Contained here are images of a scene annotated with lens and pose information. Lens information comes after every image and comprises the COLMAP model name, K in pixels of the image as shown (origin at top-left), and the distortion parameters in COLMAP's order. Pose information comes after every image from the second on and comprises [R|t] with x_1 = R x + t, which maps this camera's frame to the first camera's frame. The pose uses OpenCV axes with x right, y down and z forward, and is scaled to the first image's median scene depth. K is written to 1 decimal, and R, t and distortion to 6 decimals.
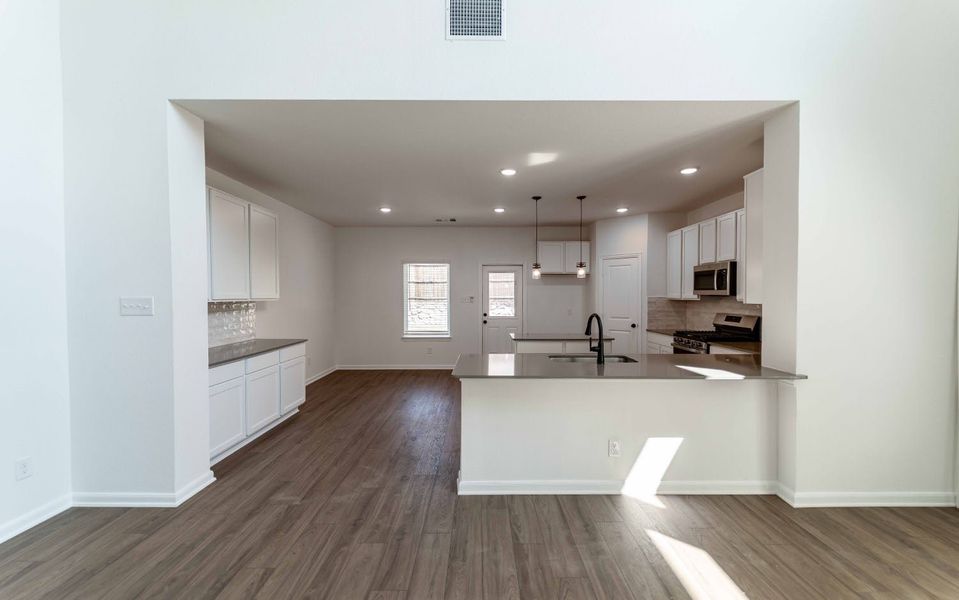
lens RADIAL K [[389.1, 0, 480.0], [0, 389.1, 301.4], [0, 0, 1]] dist [-0.001735, 0.000286]
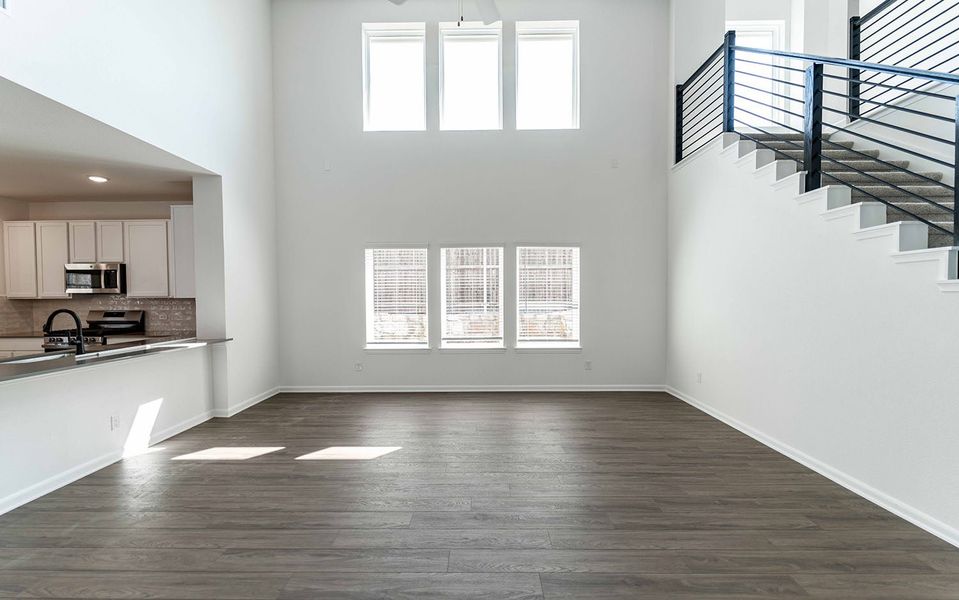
lens RADIAL K [[389.1, 0, 476.8], [0, 389.1, 302.1], [0, 0, 1]] dist [-0.001735, 0.000286]
pose [[0.018344, -0.023056, 0.999566, -0.417280], [0.024153, 0.999453, 0.022610, 0.008833], [-0.999540, 0.023728, 0.018891, -0.059058]]
